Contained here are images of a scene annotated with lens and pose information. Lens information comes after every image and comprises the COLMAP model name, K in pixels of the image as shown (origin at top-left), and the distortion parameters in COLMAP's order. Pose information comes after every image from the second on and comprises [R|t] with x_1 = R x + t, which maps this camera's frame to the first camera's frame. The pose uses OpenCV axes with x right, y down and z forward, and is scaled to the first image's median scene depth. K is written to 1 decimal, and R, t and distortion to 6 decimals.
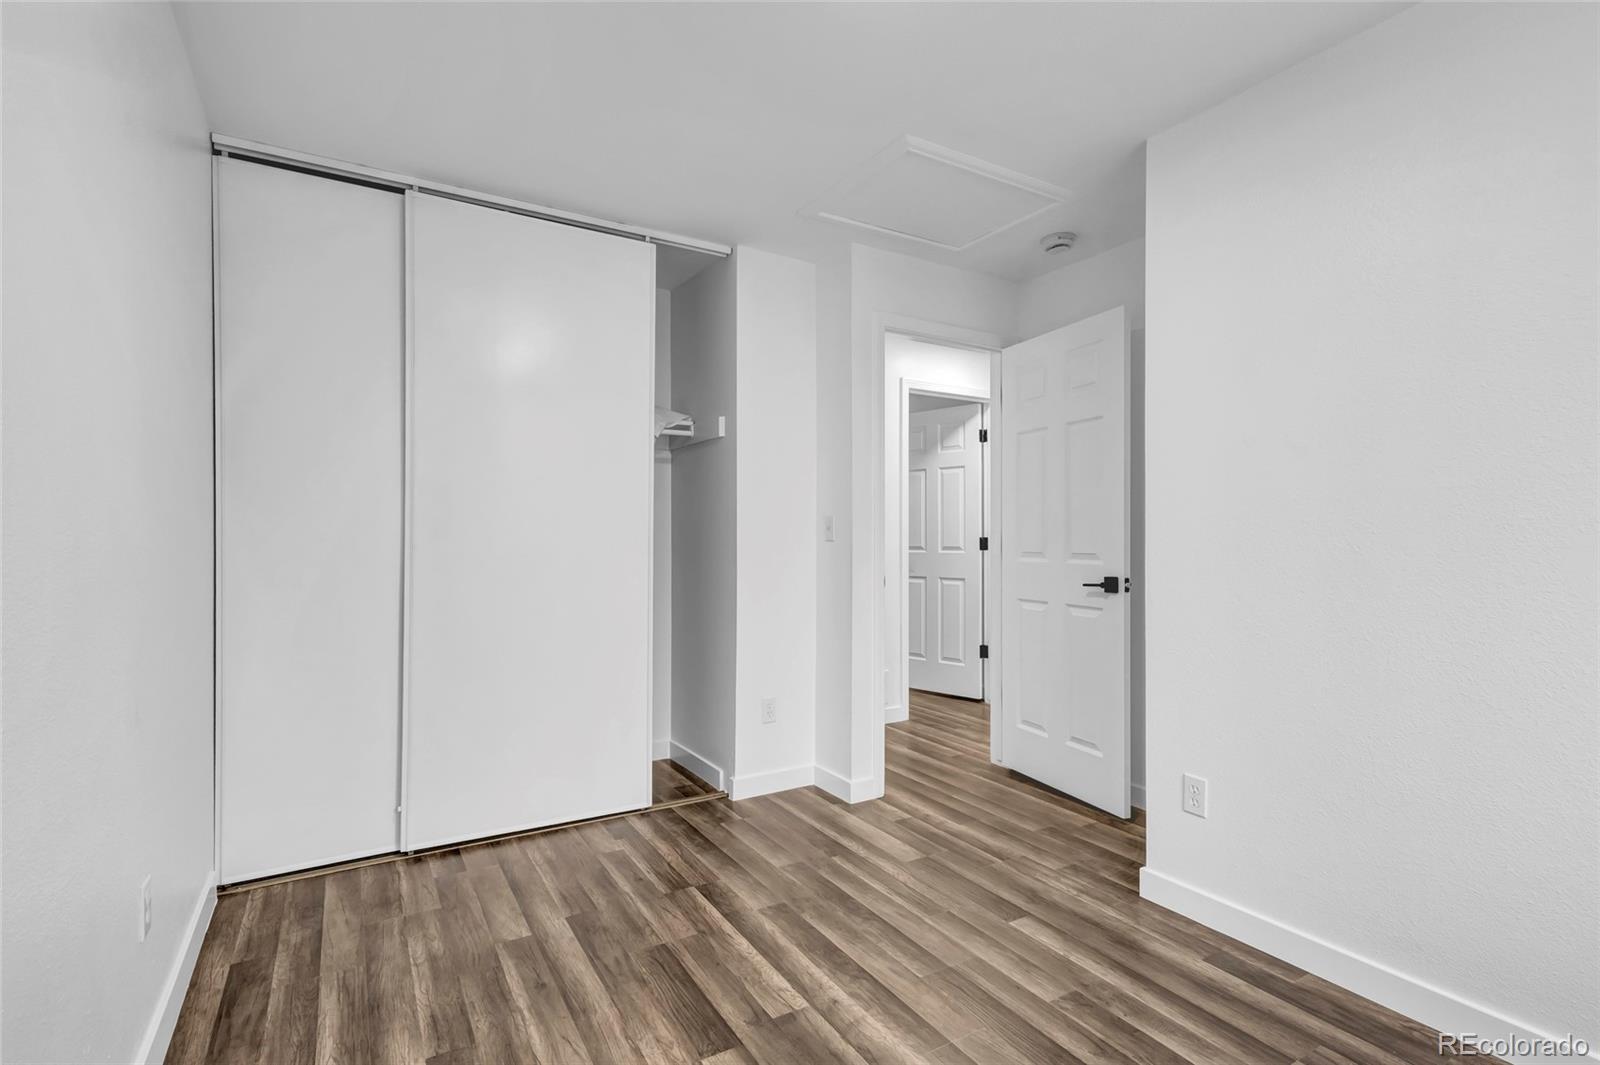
lens RADIAL K [[753.7, 0, 802.2], [0, 753.7, 530.8], [0, 0, 1]] dist [-0.000493, -0.000195]
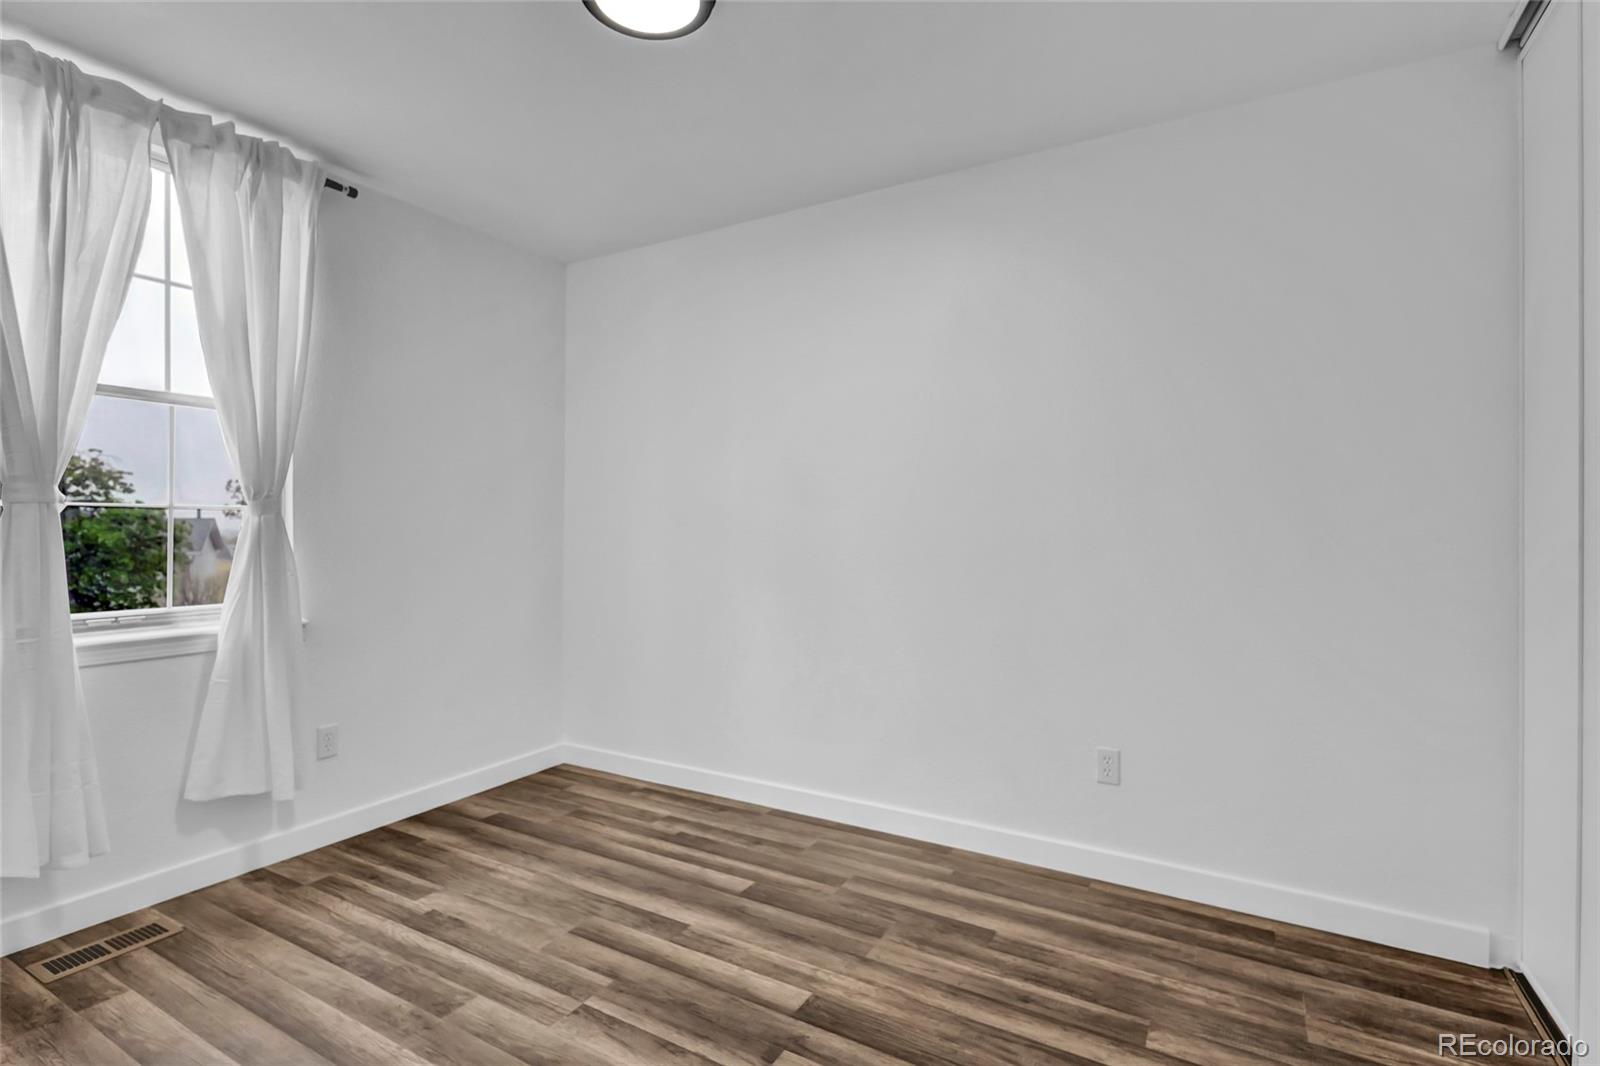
lens RADIAL K [[753.7, 0, 804.5], [0, 753.7, 533.3], [0, 0, 1]] dist [-0.000493, -0.000195]
pose [[-0.875929, -0.000528, -0.482441, 0.369513], [-0.001463, 0.999998, 0.001561, 0.010918], [0.482439, 0.002073, -0.875927, 1.741005]]
